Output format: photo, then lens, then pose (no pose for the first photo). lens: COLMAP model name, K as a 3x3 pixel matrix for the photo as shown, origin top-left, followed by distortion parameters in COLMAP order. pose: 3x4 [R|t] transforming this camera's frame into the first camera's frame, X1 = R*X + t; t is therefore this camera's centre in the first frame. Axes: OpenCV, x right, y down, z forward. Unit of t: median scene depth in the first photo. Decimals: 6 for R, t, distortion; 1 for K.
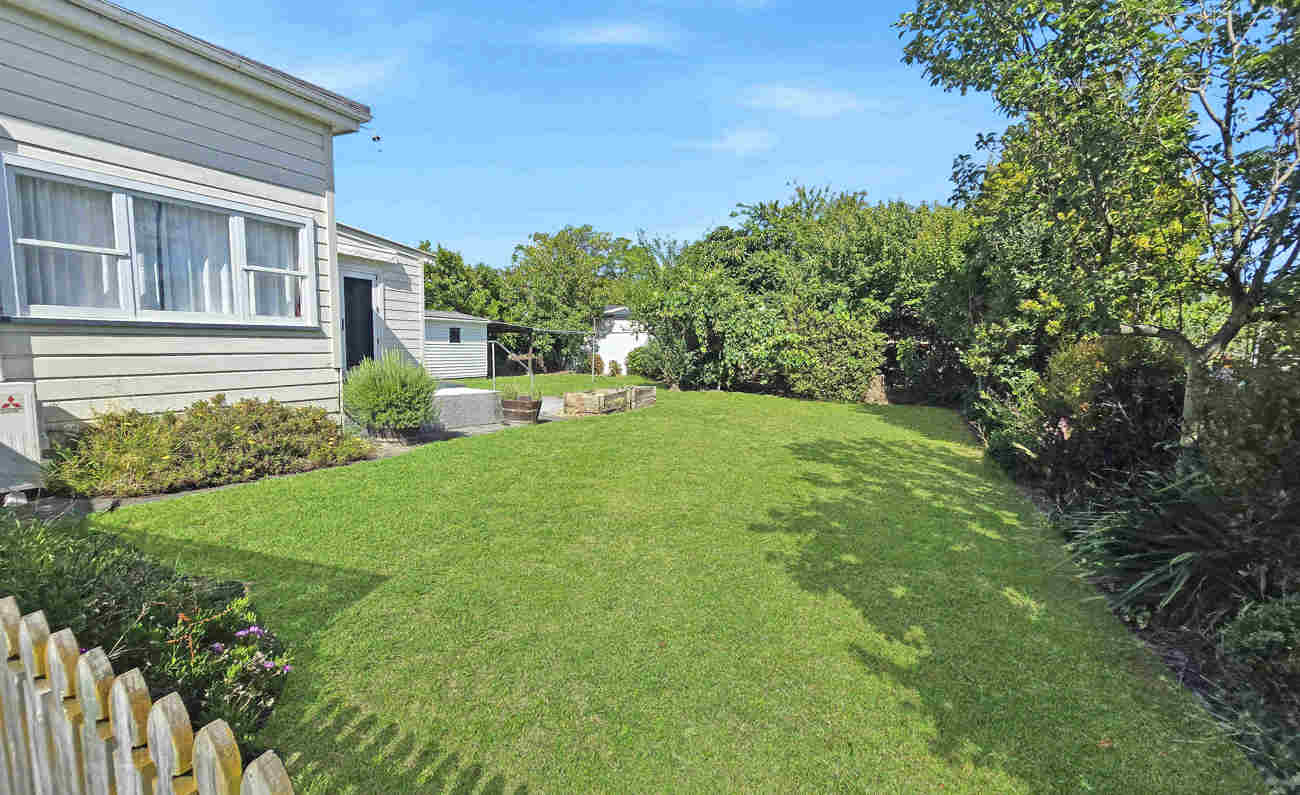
lens RADIAL K [[544.1, 0, 650.0], [0, 544.1, 397.5], [0, 0, 1]] dist [-0.000596, -0.000060]
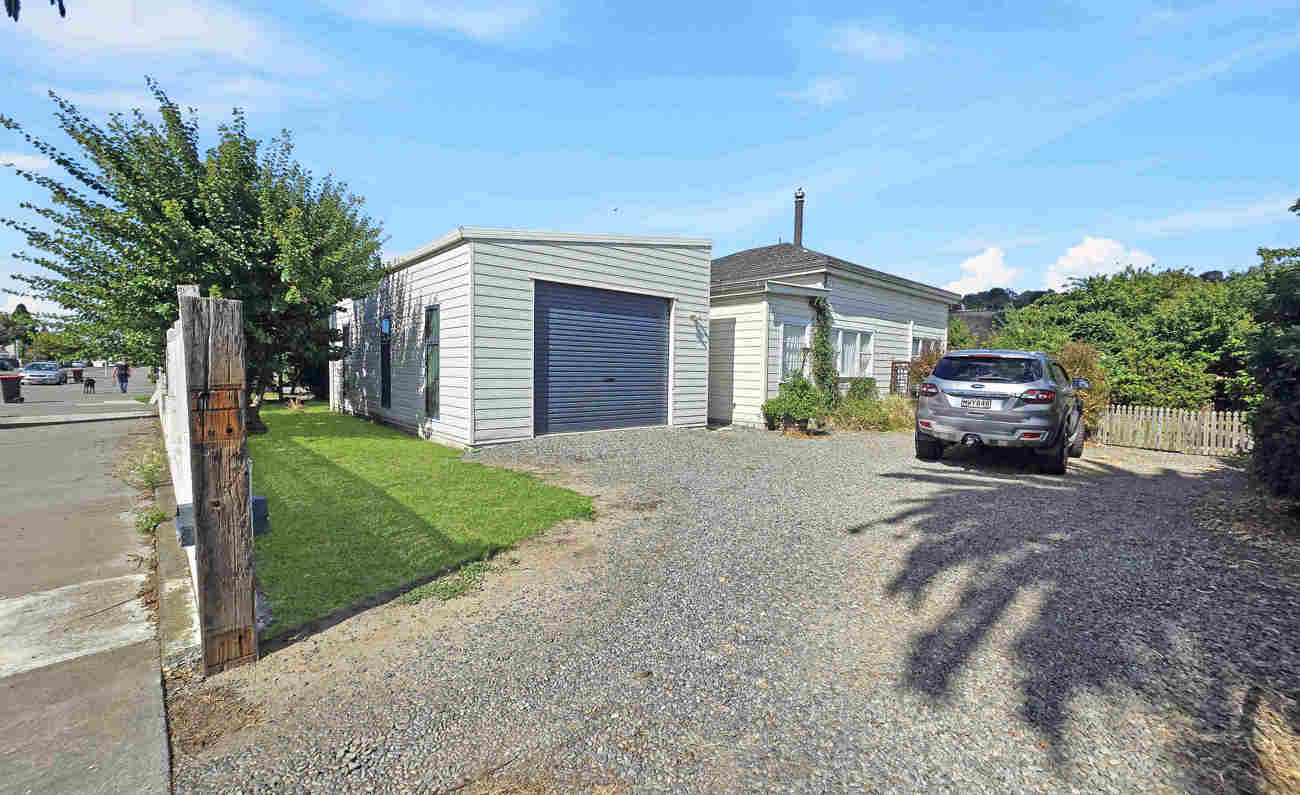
lens RADIAL K [[544.1, 0, 650.0], [0, 544.1, 397.5], [0, 0, 1]] dist [-0.000596, -0.000060]
pose [[0.924083, 0.006893, -0.382129, -0.412017], [-0.030150, 0.998036, -0.054907, 0.071340], [0.381000, 0.062260, 0.922476, -0.922977]]
